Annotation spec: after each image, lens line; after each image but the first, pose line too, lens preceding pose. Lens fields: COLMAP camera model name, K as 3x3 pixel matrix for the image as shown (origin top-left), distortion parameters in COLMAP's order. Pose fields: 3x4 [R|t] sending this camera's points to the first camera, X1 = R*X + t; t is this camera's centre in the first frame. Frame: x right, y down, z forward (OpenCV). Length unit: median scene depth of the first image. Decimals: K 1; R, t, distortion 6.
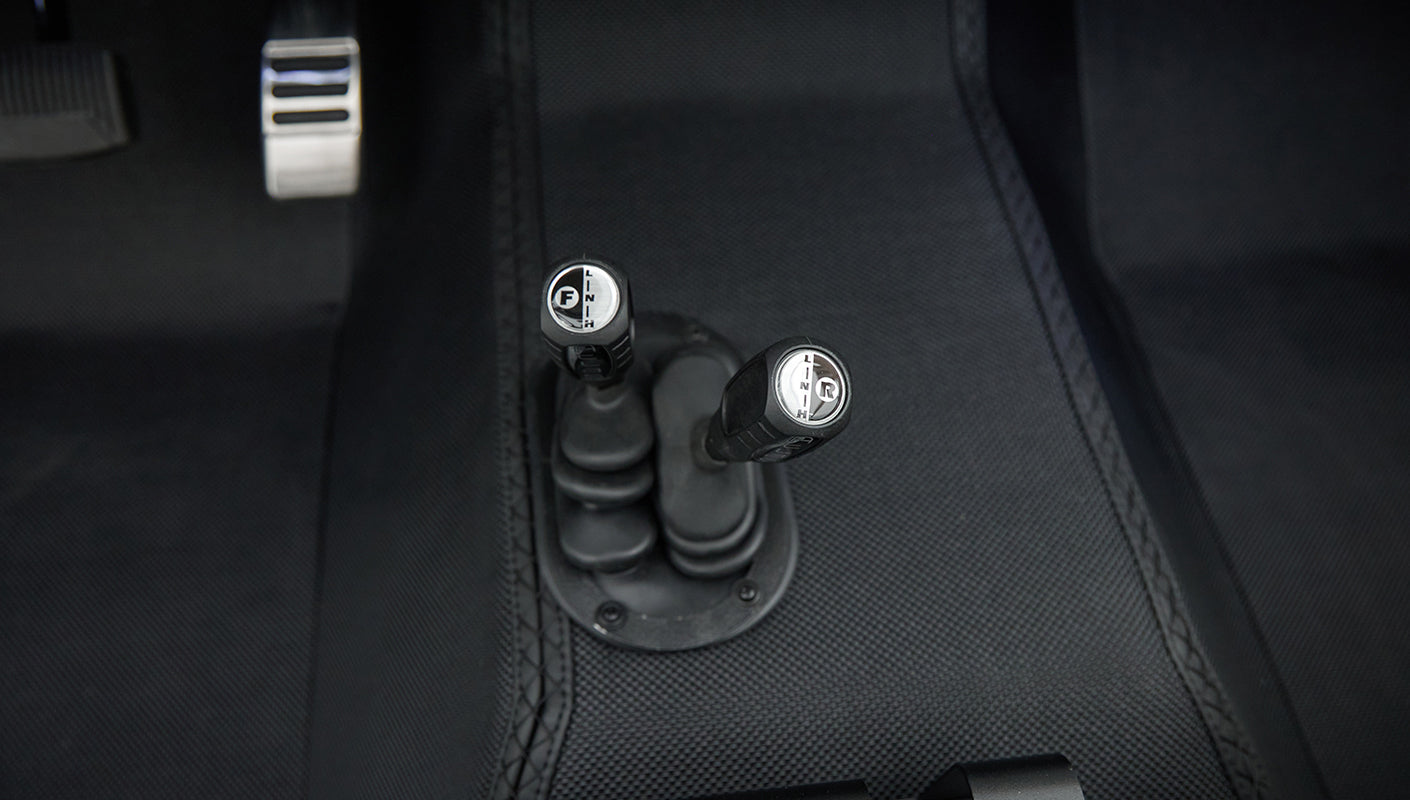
lens RADIAL K [[1012.3, 0, 713.7], [0, 1012.3, 391.8], [0, 0, 1]] dist [0.002929, -0.003156]
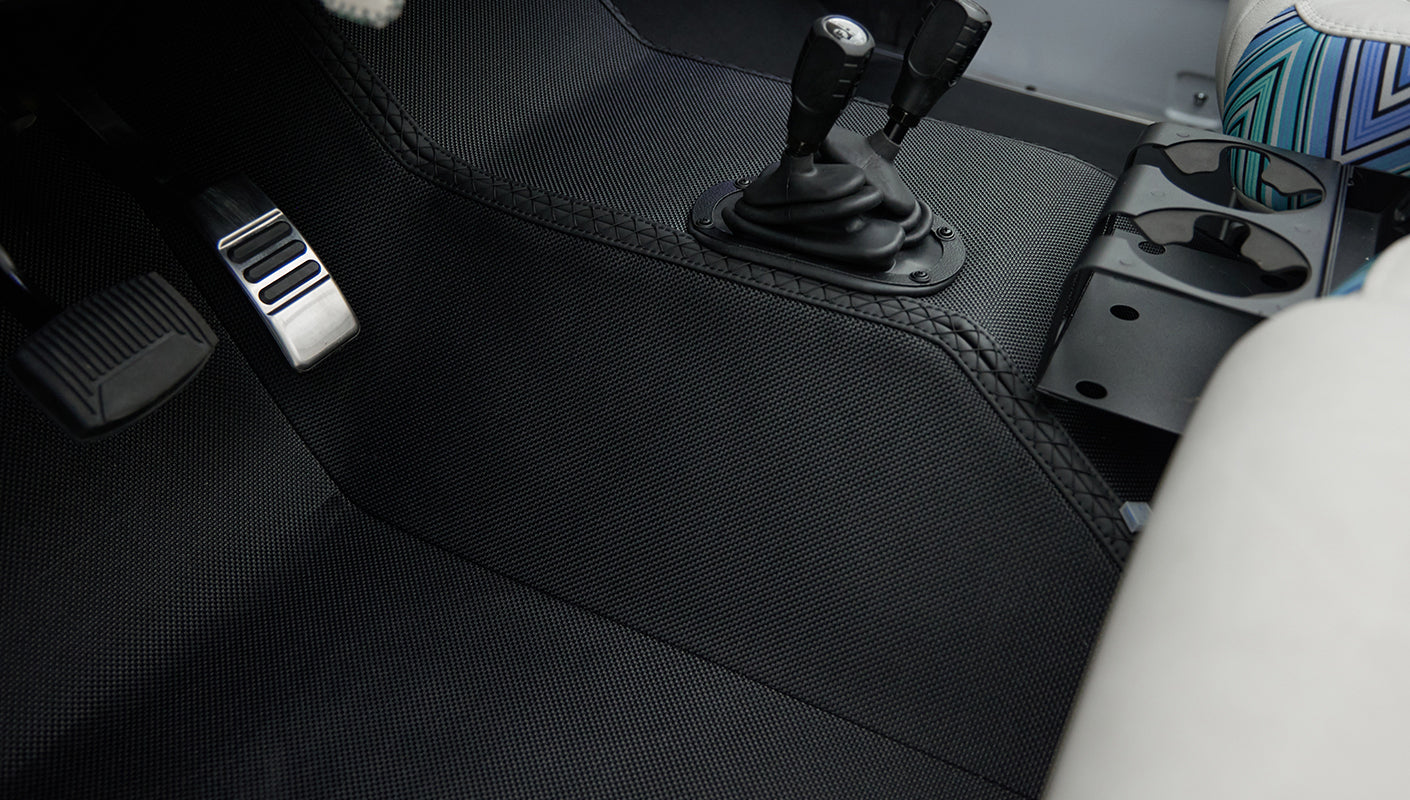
lens RADIAL K [[1166.1, 0, 705.0], [0, 1166.1, 400.0], [0, 0, 1]] dist [-0.036178, 0.003026]
pose [[0.559885, -0.510096, 0.652940, -1.173529], [0.685522, 0.727797, -0.019246, 0.145232], [-0.465391, 0.458381, 0.757165, -0.024271]]
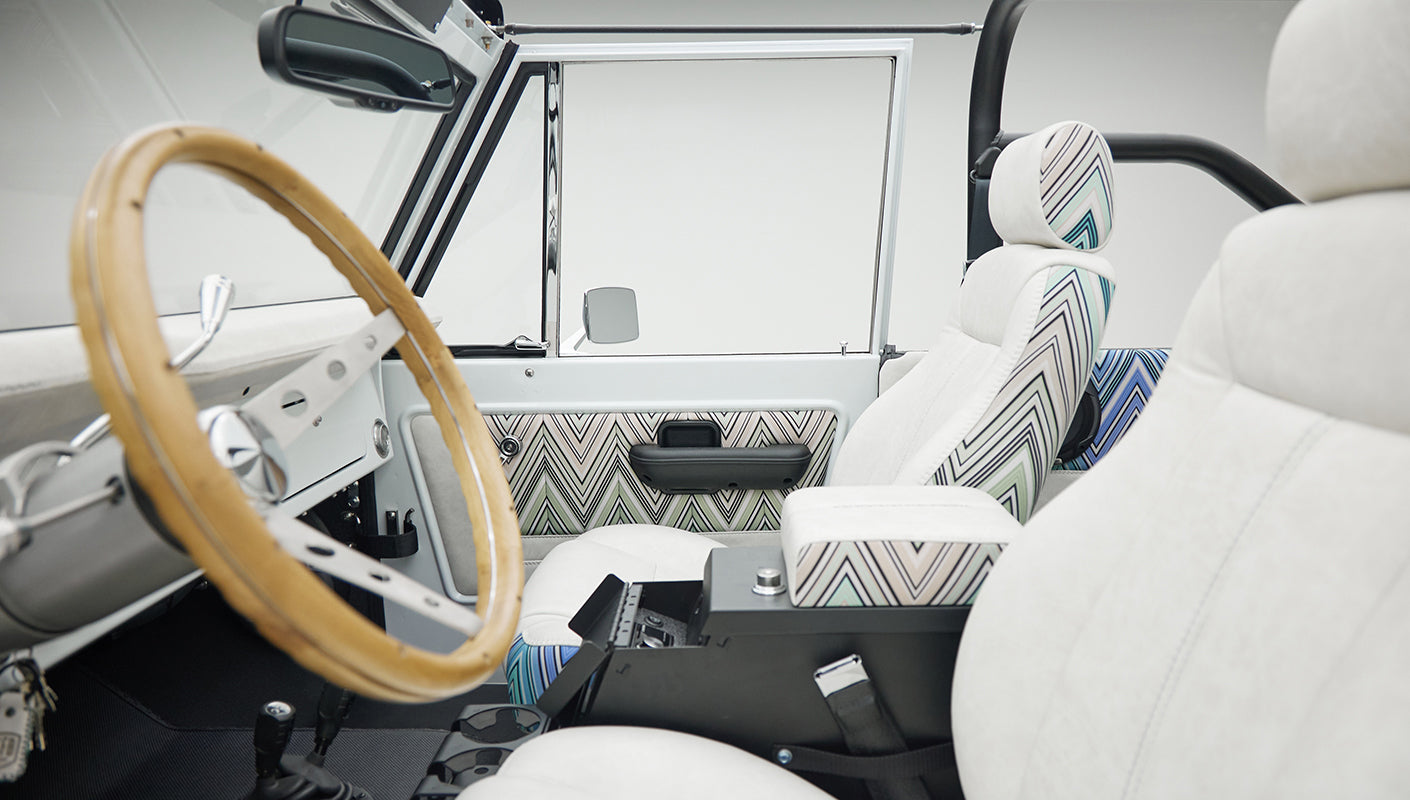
lens RADIAL K [[981.7, 0, 714.6], [0, 981.7, 394.5], [0, 0, 1]] dist [-0.001994, -0.008768]
pose [[0.118816, -0.165556, 0.979017, -1.881810], [0.848242, 0.529439, -0.013414, 0.393136], [-0.516109, 0.832037, 0.203337, -0.779069]]
